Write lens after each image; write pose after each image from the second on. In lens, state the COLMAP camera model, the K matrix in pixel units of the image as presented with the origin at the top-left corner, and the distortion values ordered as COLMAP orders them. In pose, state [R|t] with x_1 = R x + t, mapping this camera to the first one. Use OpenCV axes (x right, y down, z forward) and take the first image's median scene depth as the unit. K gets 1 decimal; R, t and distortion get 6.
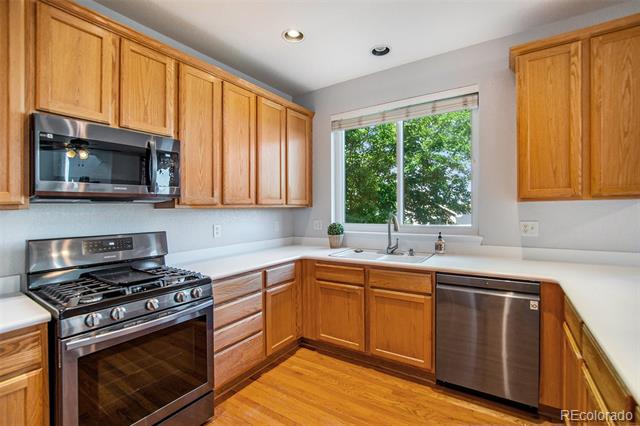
lens RADIAL K [[293.8, 0, 320.6], [0, 293.8, 215.8], [0, 0, 1]] dist [-0.025268, 0.006179]
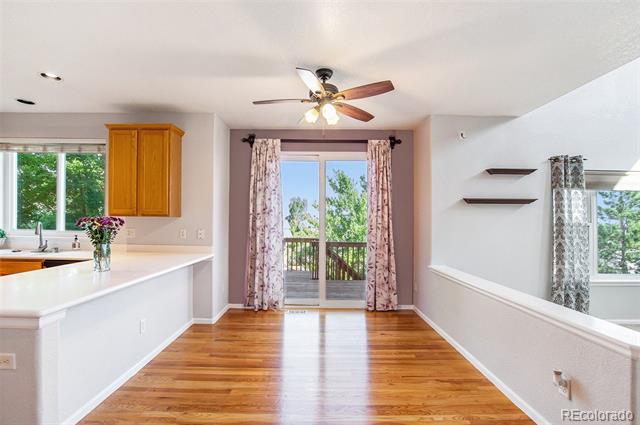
lens RADIAL K [[293.8, 0, 308.0], [0, 293.8, 227.7], [0, 0, 1]] dist [-0.025268, 0.006179]
pose [[0.844351, 0.014182, 0.535602, 0.752748], [-0.016306, 0.999867, -0.000770, -0.000188], [-0.535542, -0.008083, 0.844470, -1.040579]]
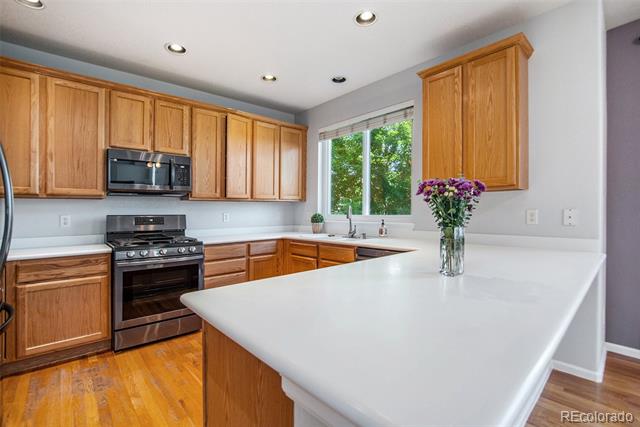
lens RADIAL K [[293.8, 0, 318.0], [0, 293.8, 219.4], [0, 0, 1]] dist [-0.025268, 0.006179]
pose [[0.969102, 0.011786, -0.246378, 0.552259], [-0.009861, 0.999910, 0.009045, 0.056797], [0.246462, -0.006336, 0.969132, -0.353718]]
